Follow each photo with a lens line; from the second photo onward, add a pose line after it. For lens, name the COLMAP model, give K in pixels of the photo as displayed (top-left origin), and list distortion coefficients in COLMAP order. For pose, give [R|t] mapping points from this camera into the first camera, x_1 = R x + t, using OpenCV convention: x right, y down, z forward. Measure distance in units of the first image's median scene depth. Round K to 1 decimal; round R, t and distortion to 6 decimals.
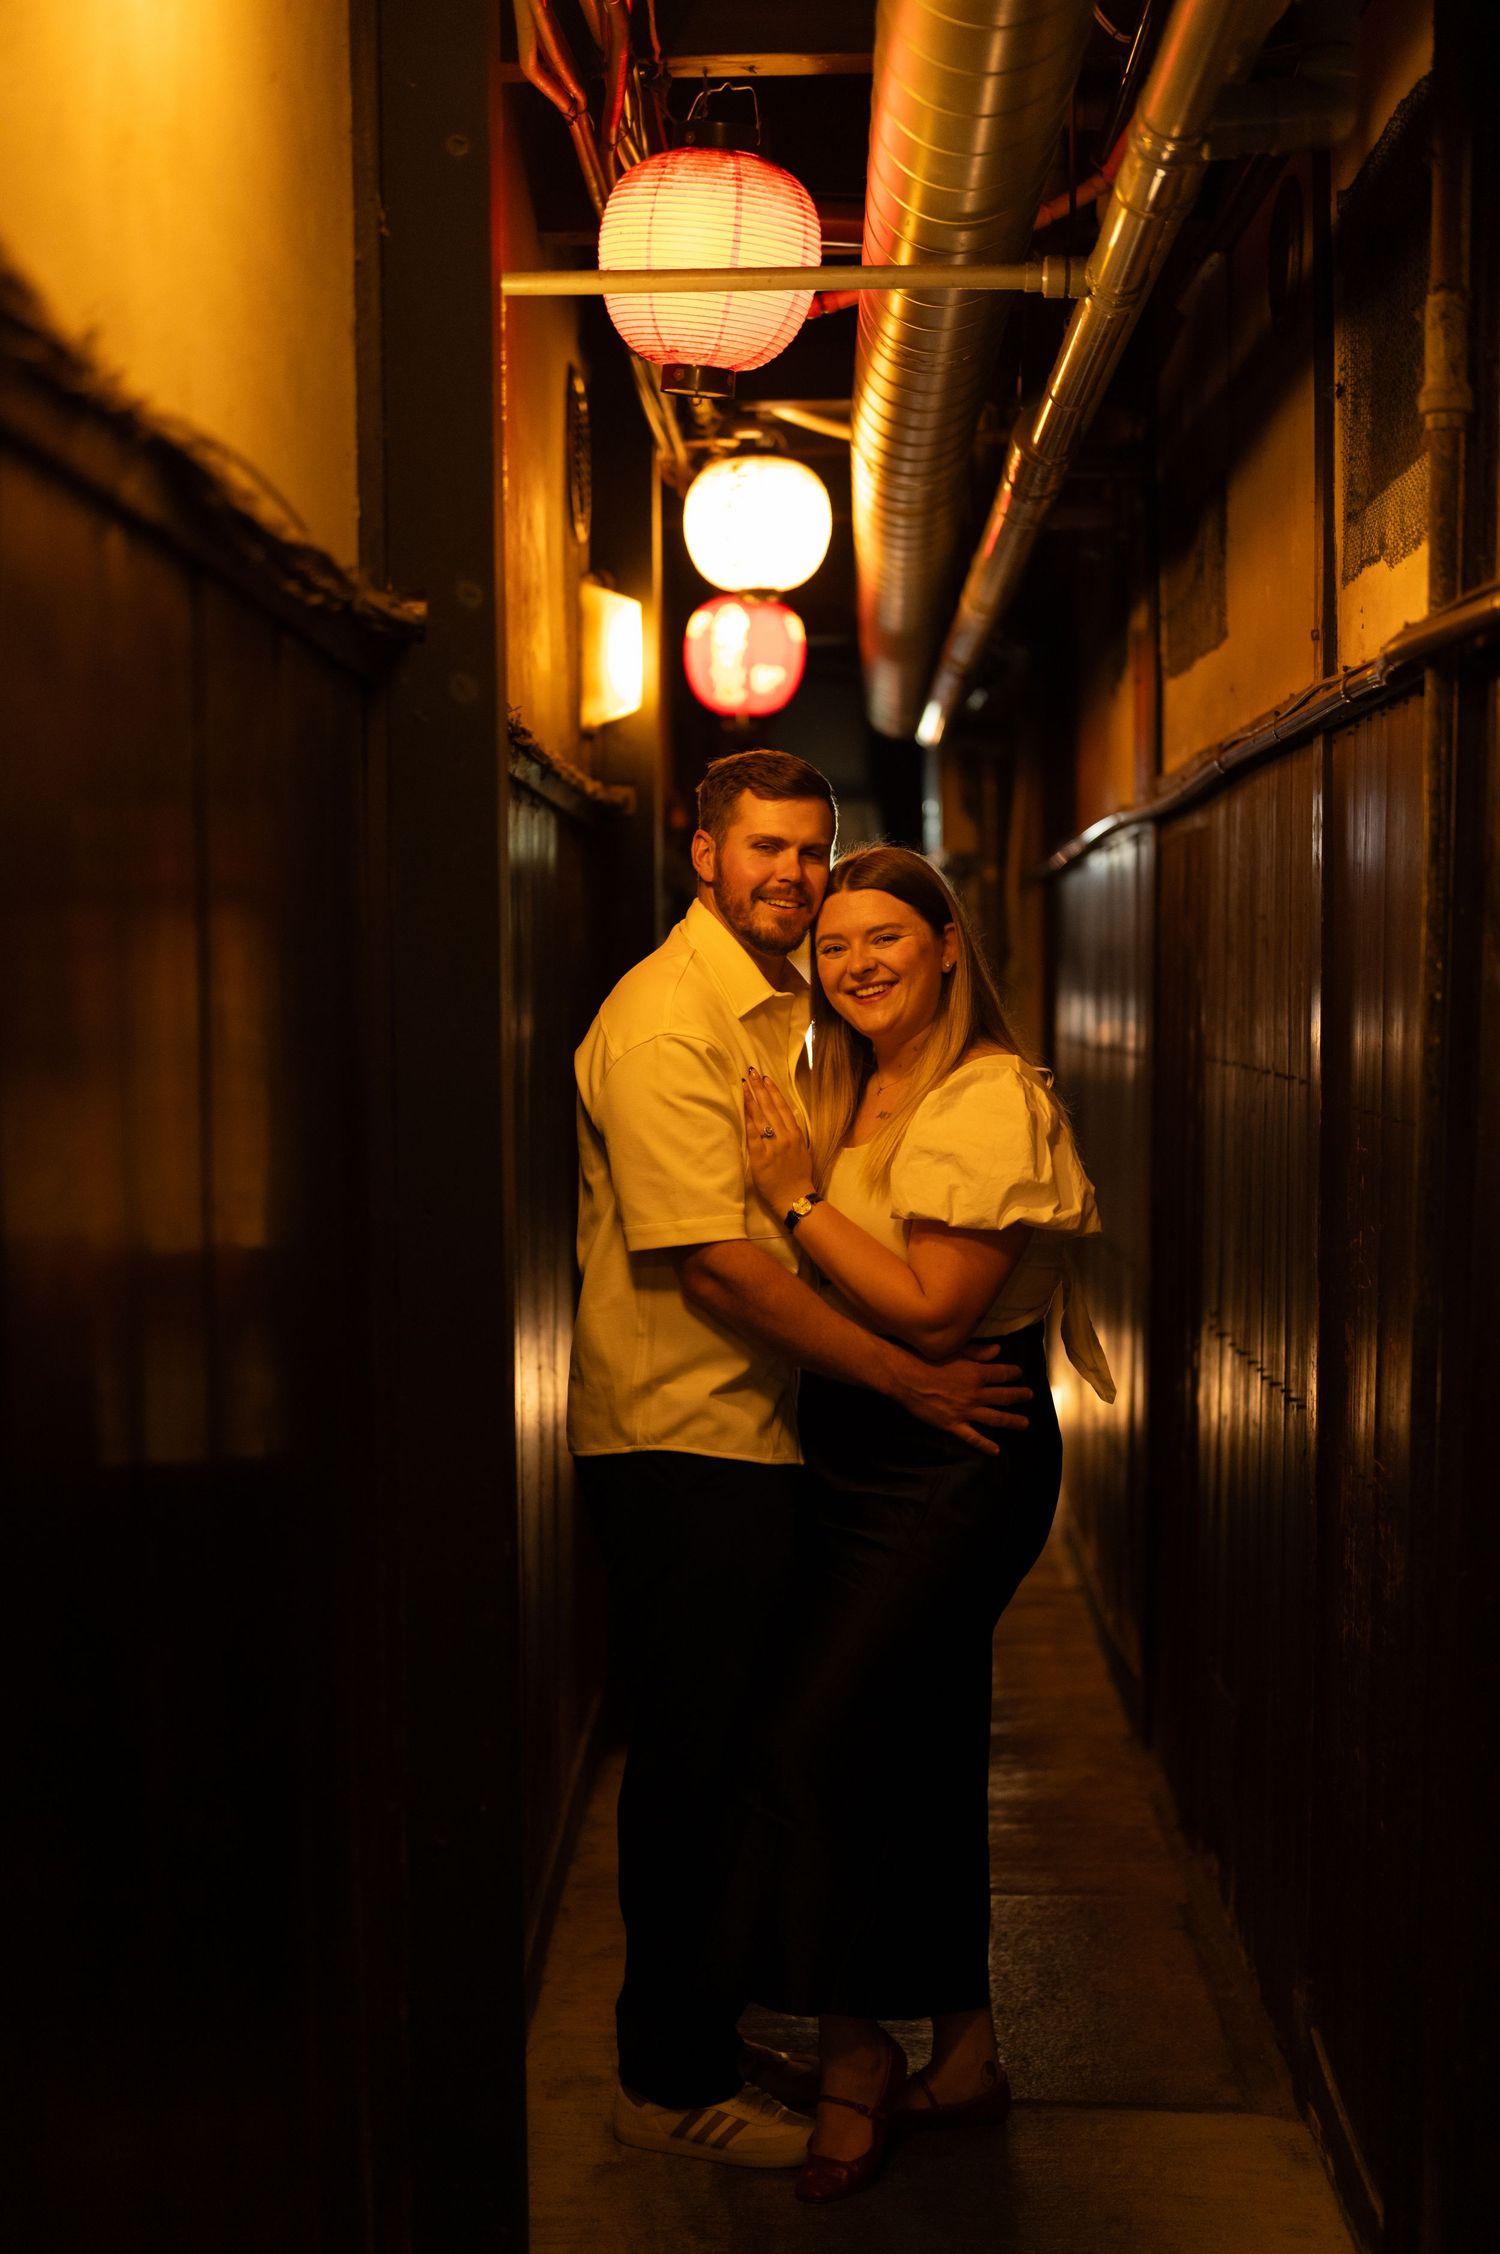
lens RADIAL K [[2775.7, 0, 750.0], [0, 2775.7, 1127.0], [0, 0, 1]] dist [-0.050980, -0.058679]
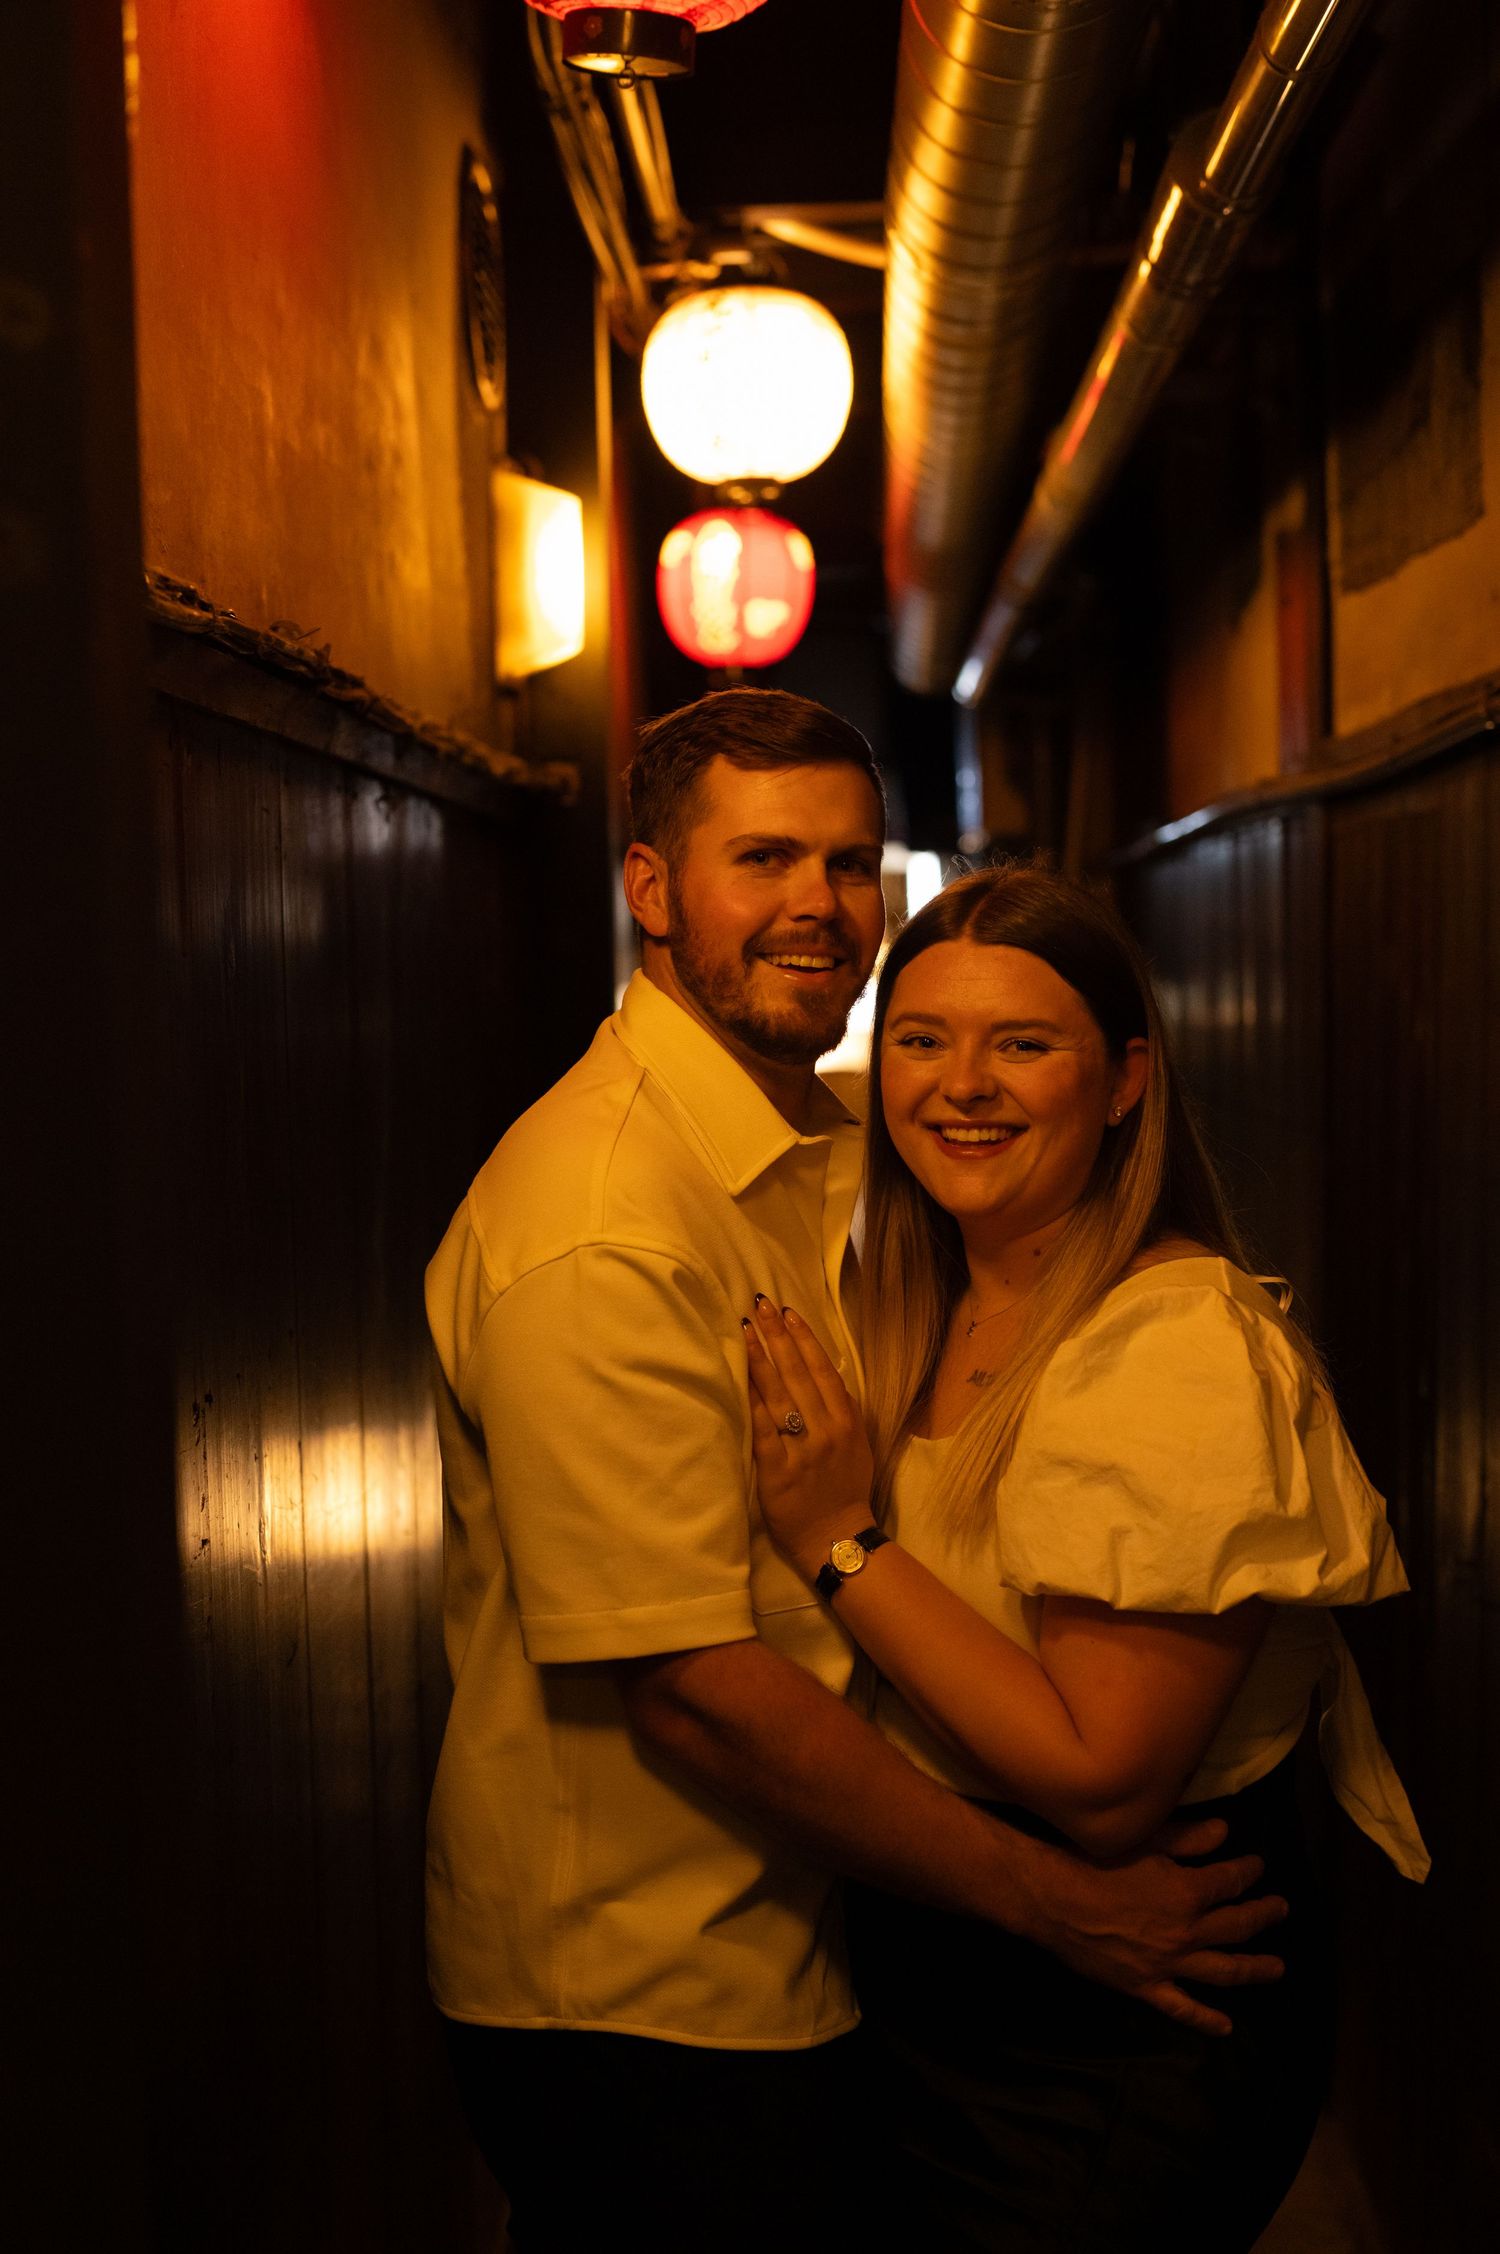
lens RADIAL K [[2775.7, 0, 750.0], [0, 2775.7, 1127.0], [0, 0, 1]] dist [-0.050980, -0.058679]
pose [[0.999831, -0.018070, -0.003340, 0.002612], [0.018106, 0.999774, 0.011102, -0.040714], [0.003139, -0.011161, 0.999933, 0.320190]]
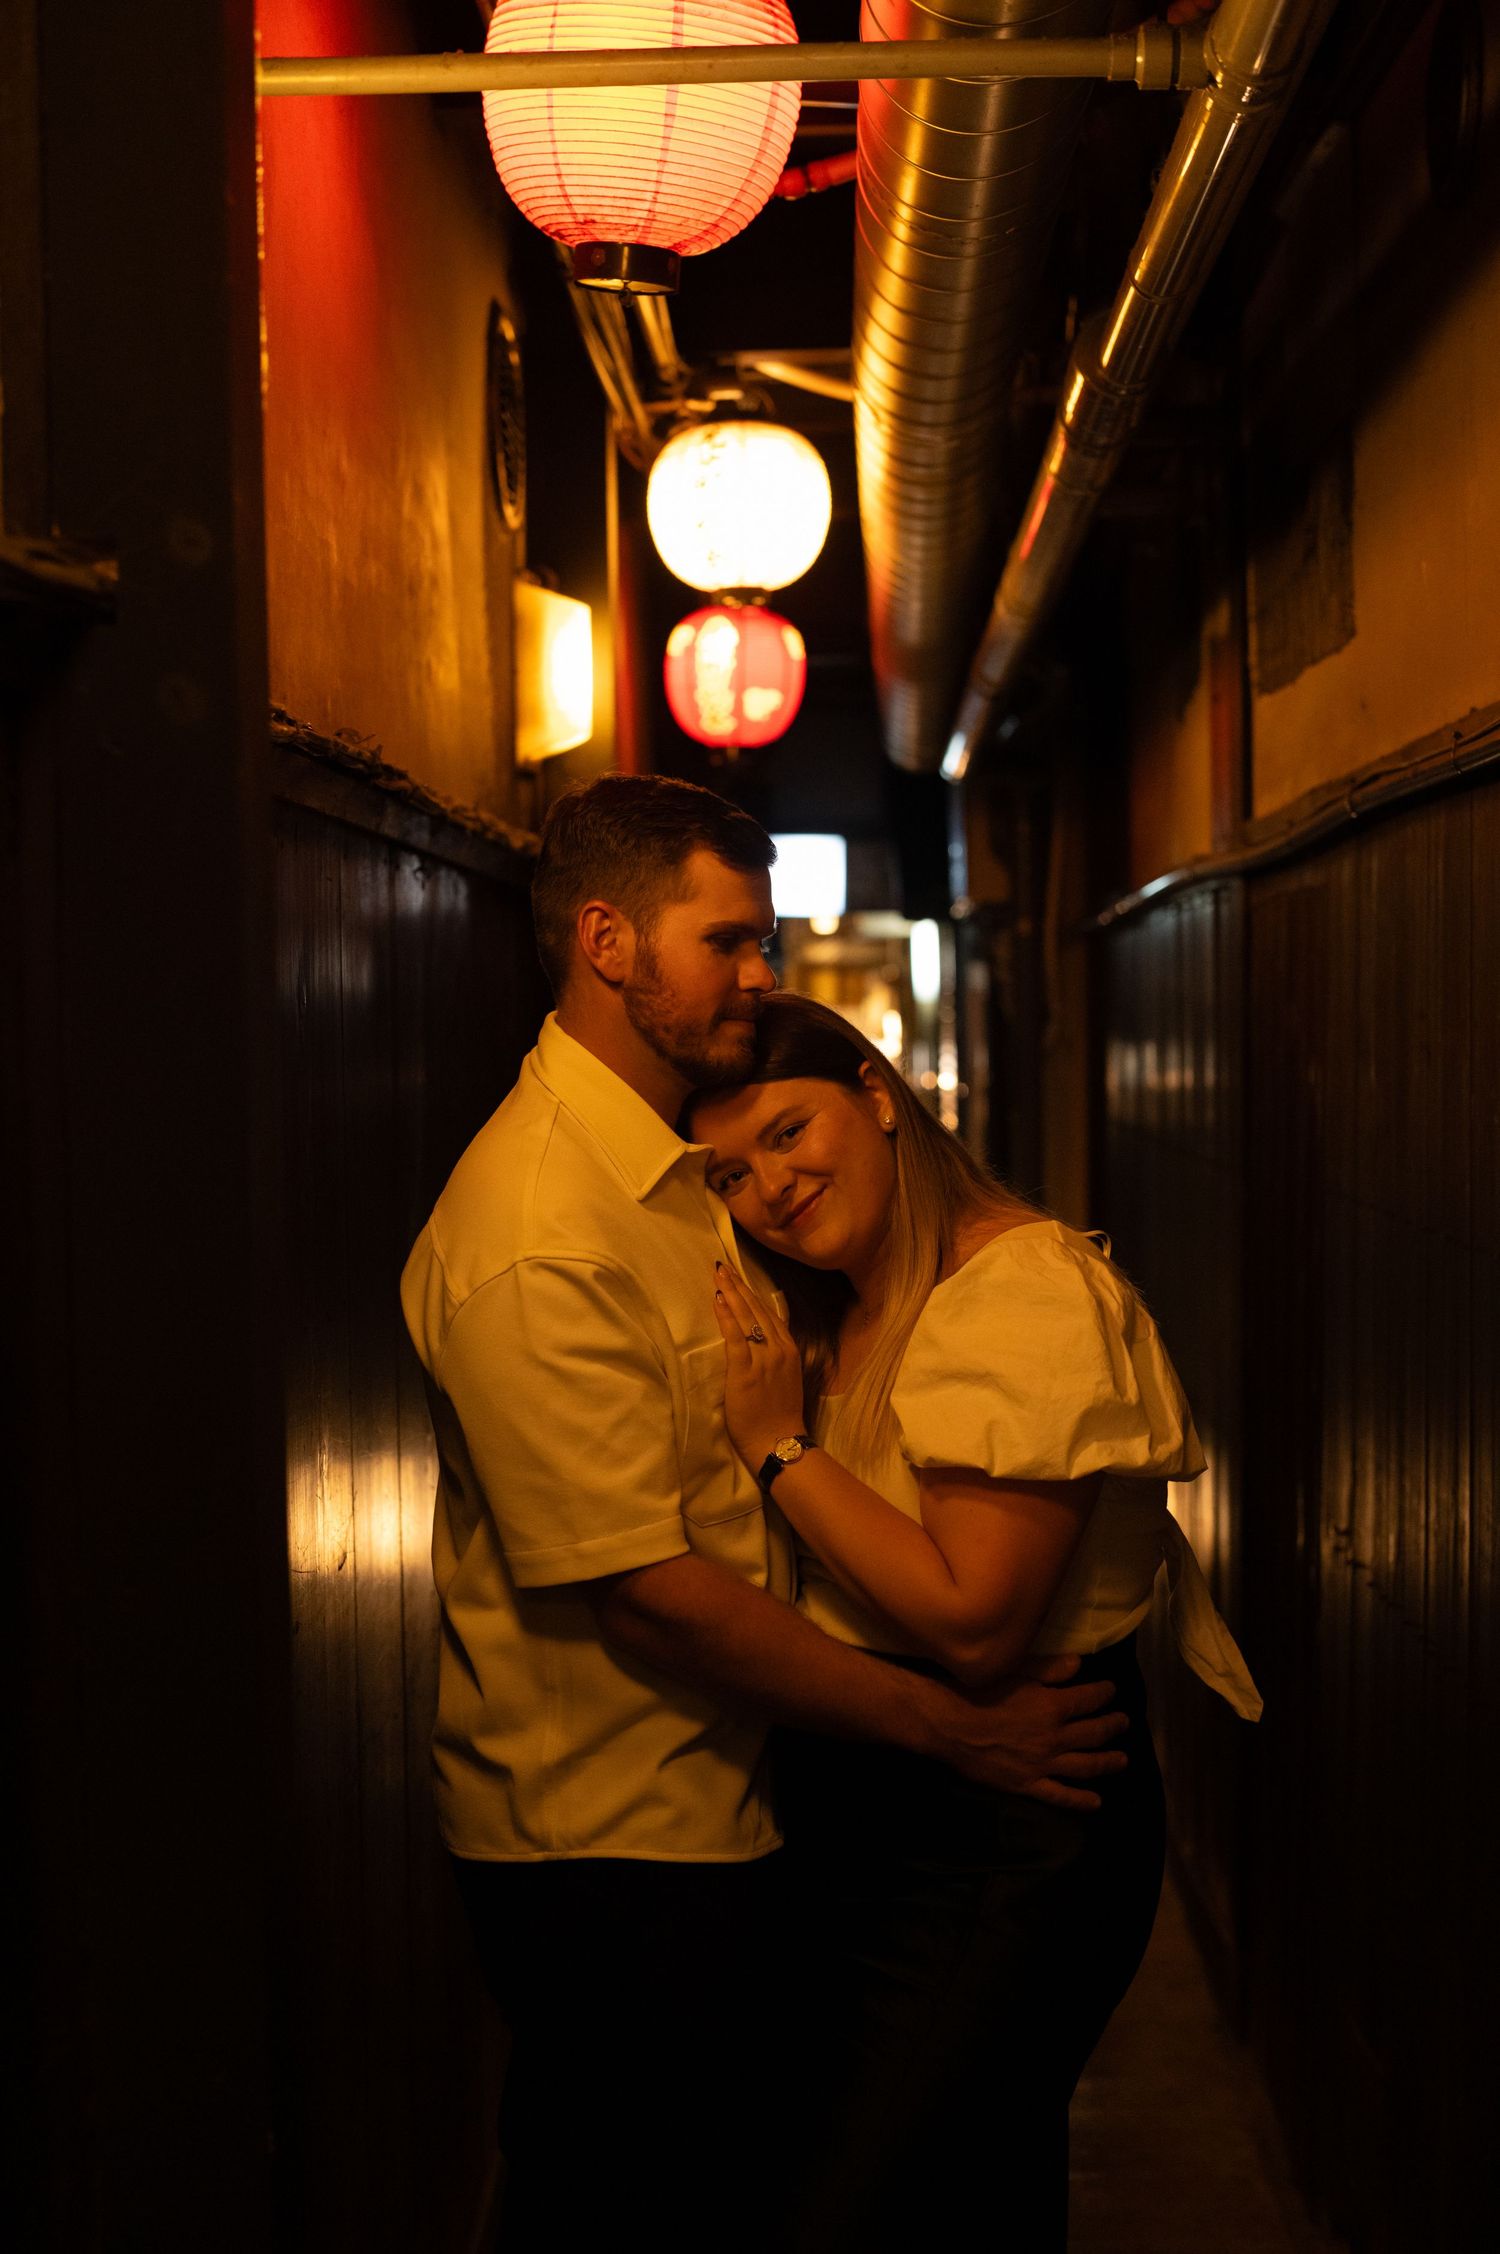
lens RADIAL K [[2775.7, 0, 750.0], [0, 2775.7, 1127.0], [0, 0, 1]] dist [-0.050980, -0.058679]
pose [[0.999932, -0.008345, -0.008144, 0.011757], [0.008243, 0.999889, -0.012385, -0.031659], [0.008247, 0.012317, 0.999890, 0.221001]]
